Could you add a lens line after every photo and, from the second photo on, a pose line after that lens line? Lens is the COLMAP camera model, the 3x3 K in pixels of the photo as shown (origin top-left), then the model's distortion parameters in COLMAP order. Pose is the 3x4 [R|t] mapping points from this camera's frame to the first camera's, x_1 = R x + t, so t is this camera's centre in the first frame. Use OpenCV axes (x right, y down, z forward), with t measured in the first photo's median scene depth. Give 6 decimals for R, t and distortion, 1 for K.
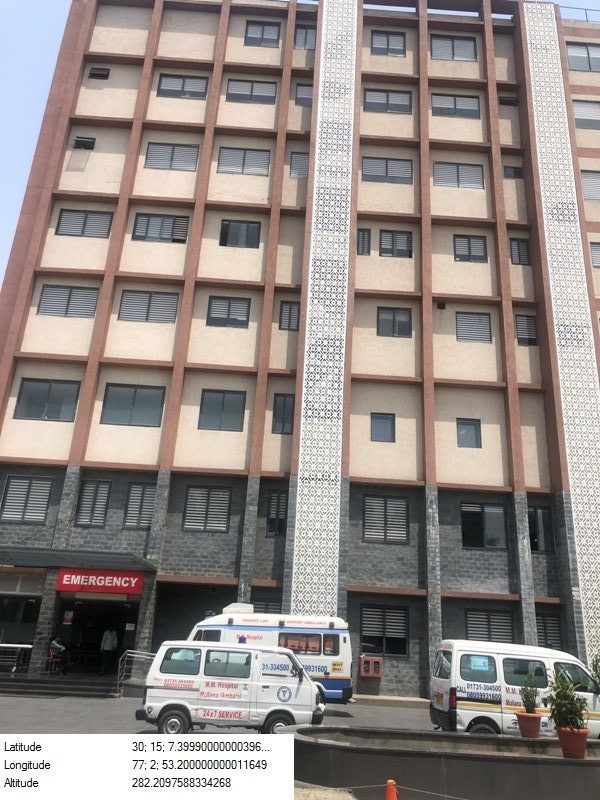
lens RADIAL K [[635.8, 0, 301.0], [0, 635.8, 394.2], [0, 0, 1]] dist [0.012012, -0.004972]
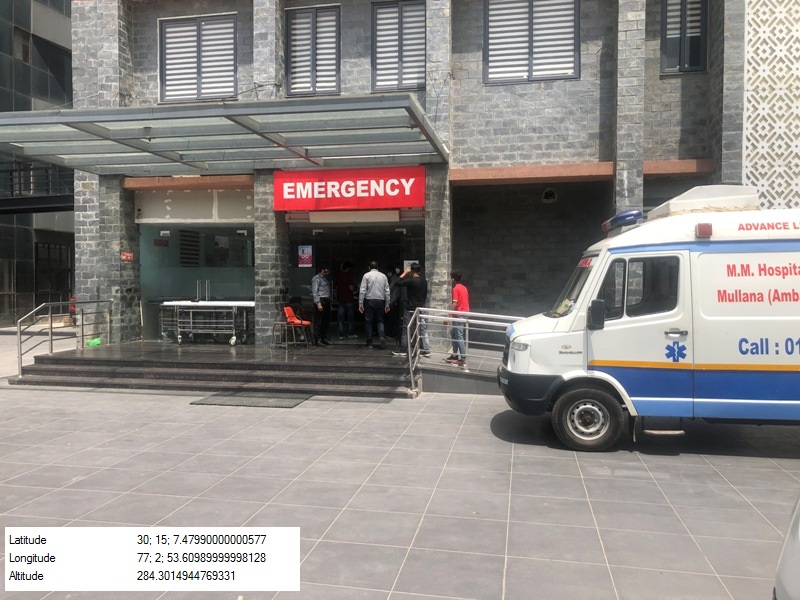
lens RADIAL K [[635.8, 0, 400.5], [0, 635.8, 298.0], [0, 0, 1]] dist [0.012012, -0.004972]
pose [[0.973869, -0.039920, -0.223573, -0.153192], [0.123716, 0.918797, 0.374841, 0.180524], [0.190455, -0.392705, 0.899727, 0.483387]]
